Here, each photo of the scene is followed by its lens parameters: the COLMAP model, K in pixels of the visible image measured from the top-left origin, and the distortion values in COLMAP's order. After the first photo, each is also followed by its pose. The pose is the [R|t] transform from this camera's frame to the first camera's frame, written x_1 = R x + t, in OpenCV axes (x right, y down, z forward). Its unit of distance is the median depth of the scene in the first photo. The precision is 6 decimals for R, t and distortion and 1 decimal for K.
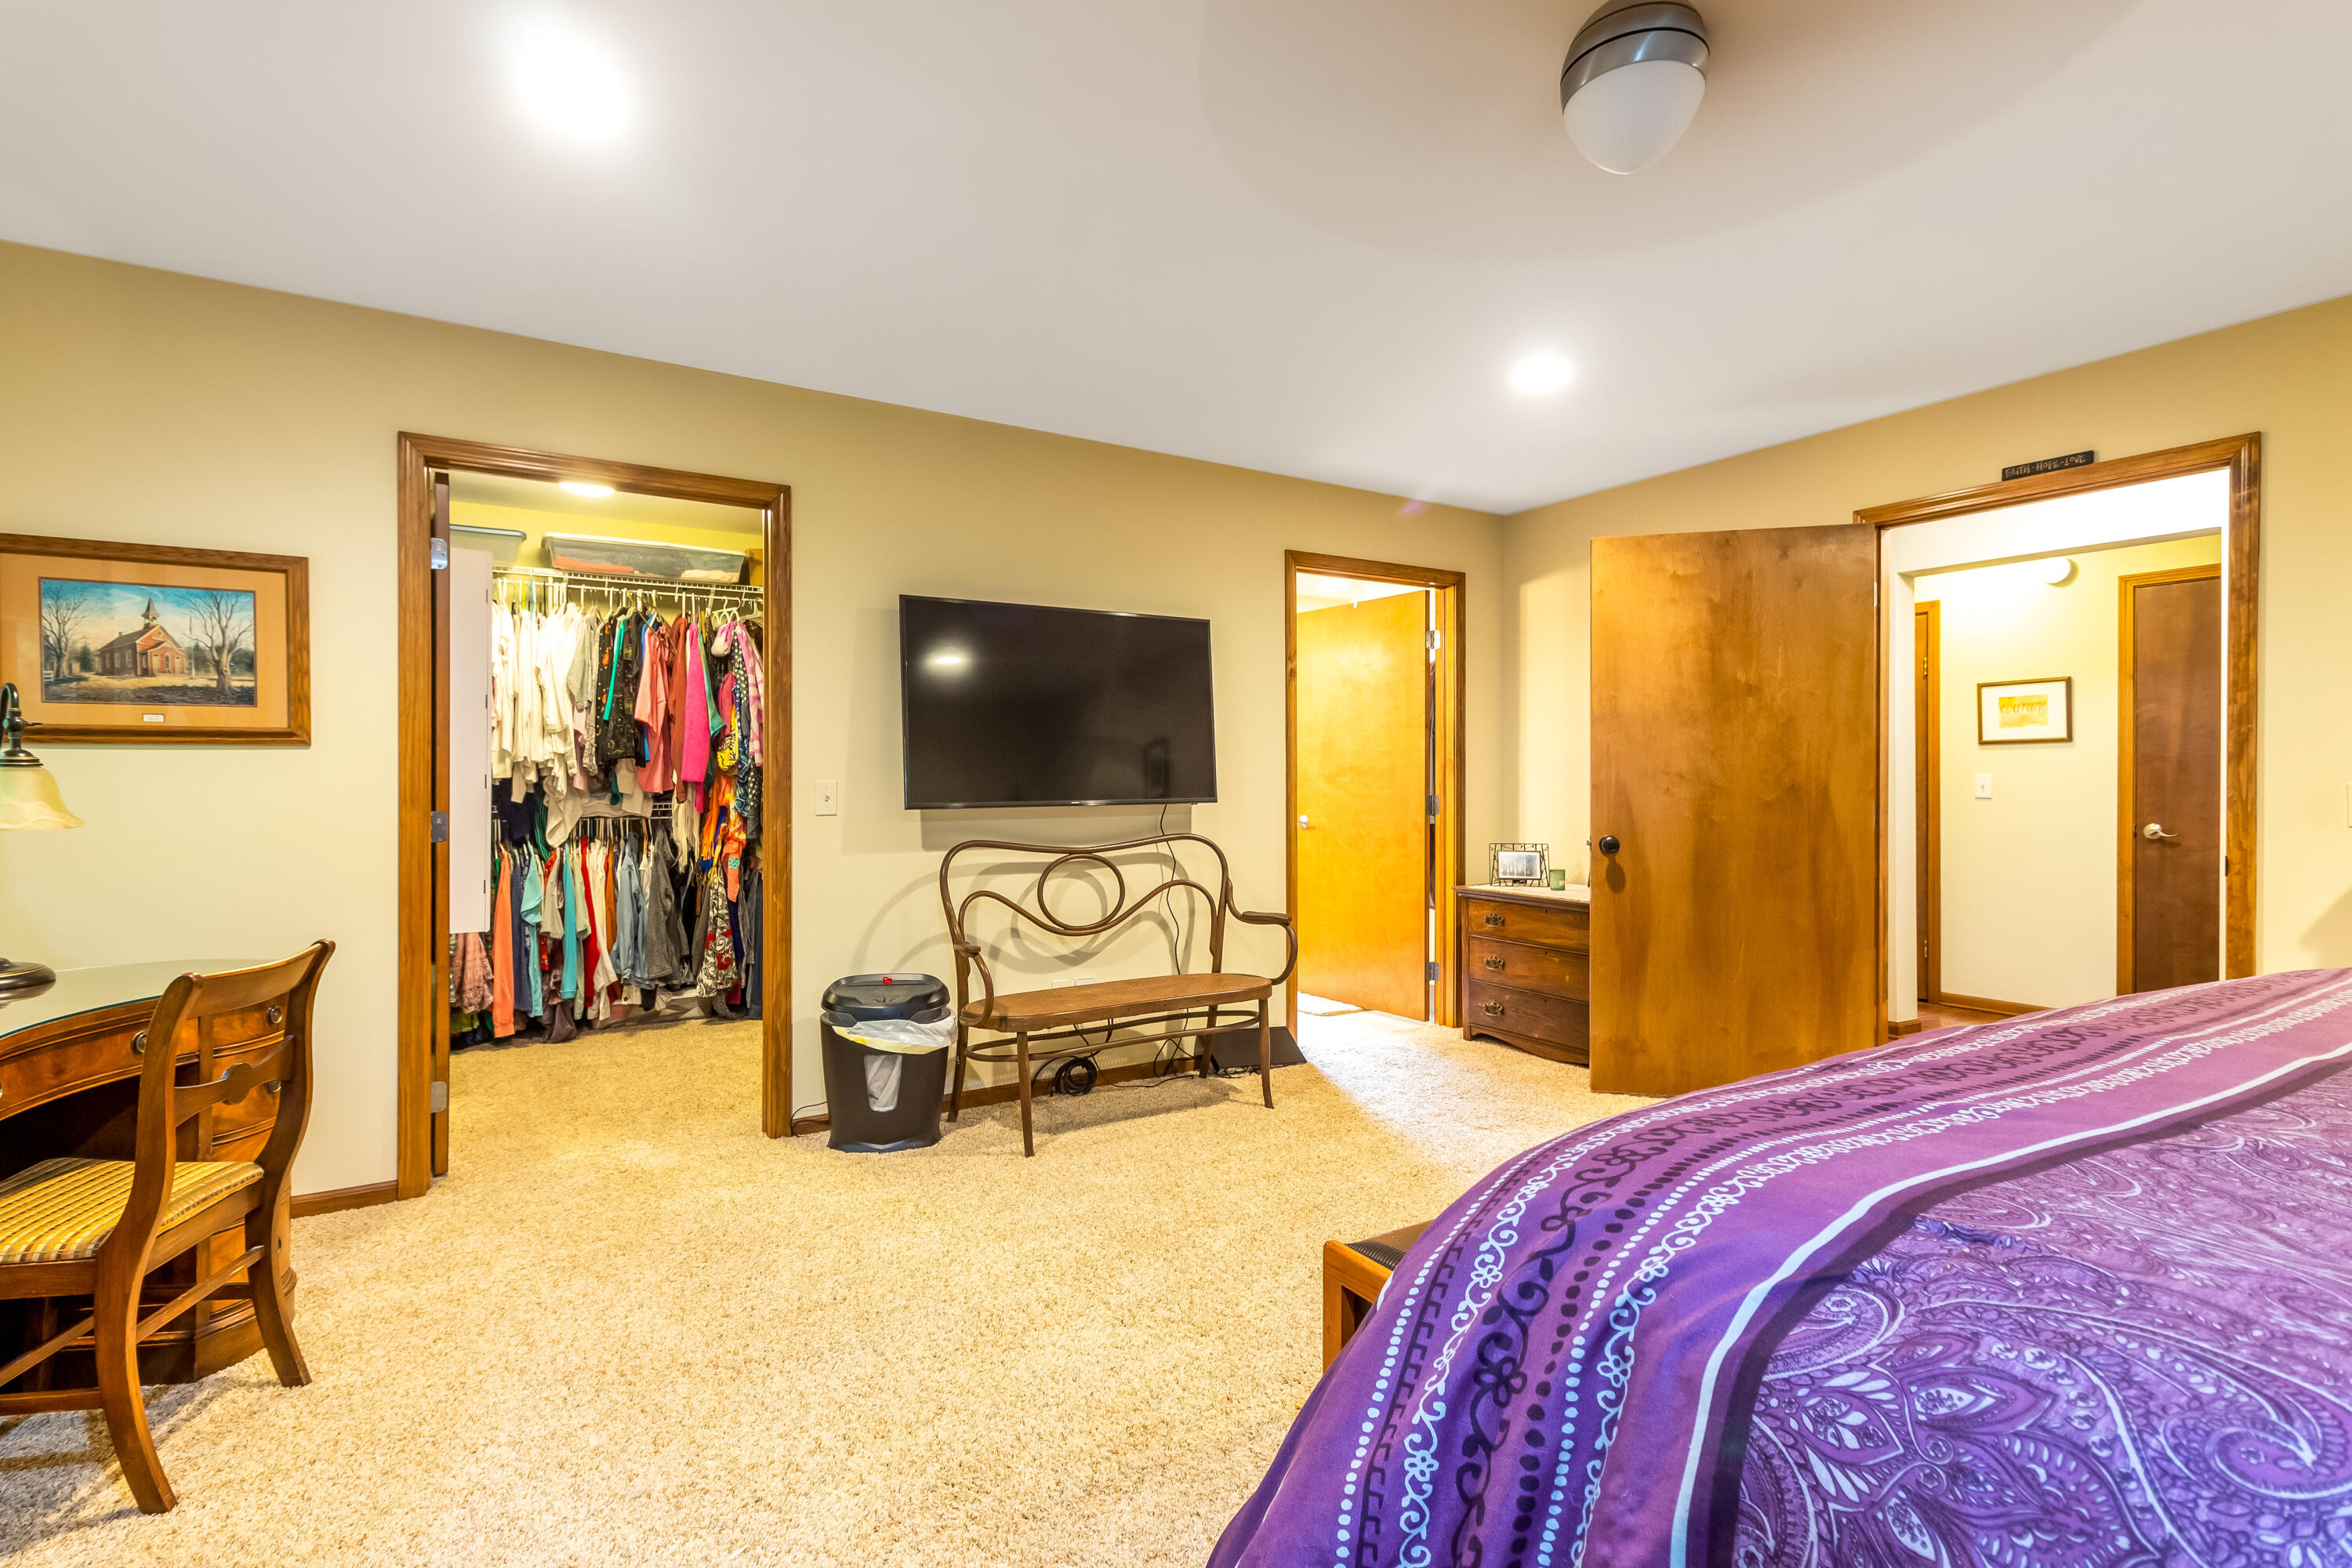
lens RADIAL K [[1104.0, 0, 1181.7], [0, 1104.0, 743.1], [0, 0, 1]] dist [0.000150, -0.000127]
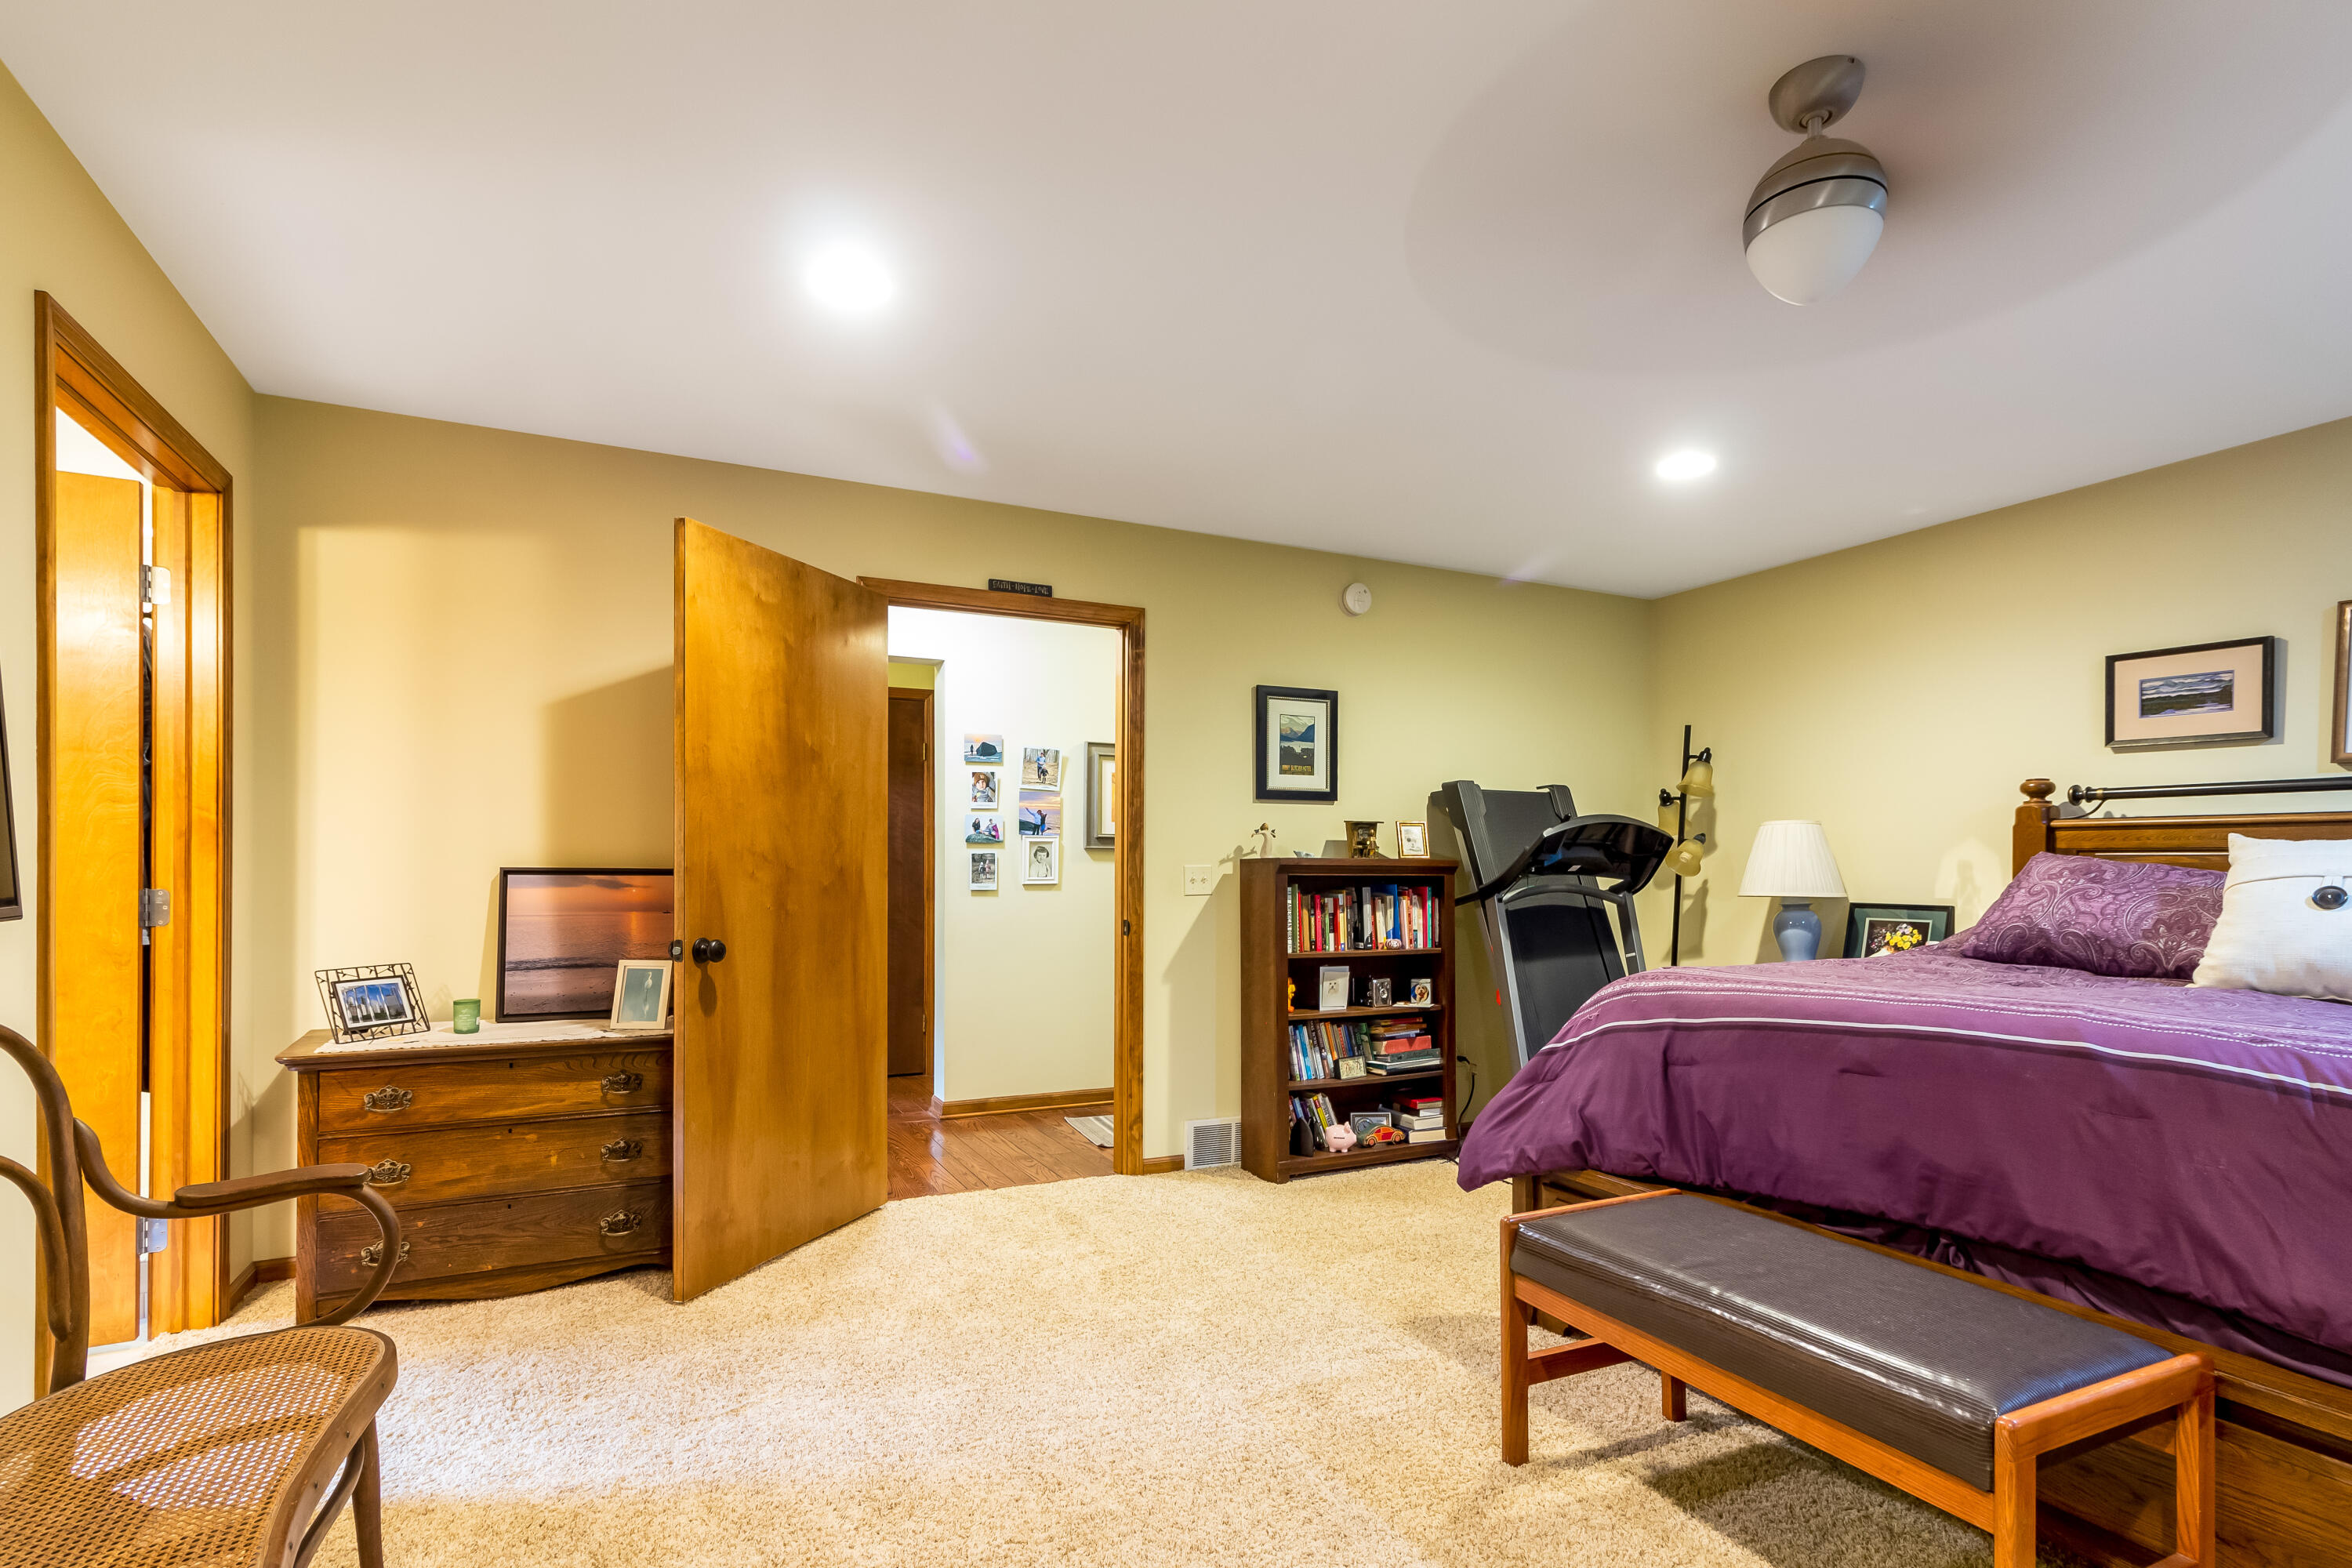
lens RADIAL K [[1130.7, 0, 1170.4], [0, 1130.7, 853.1], [0, 0, 1]] dist [0.001305, 0.000106]
pose [[0.107367, 0.010050, 0.994169, -0.317704], [-0.038628, 0.999236, -0.005929, 0.020939], [-0.993469, -0.037766, 0.107673, 0.627135]]
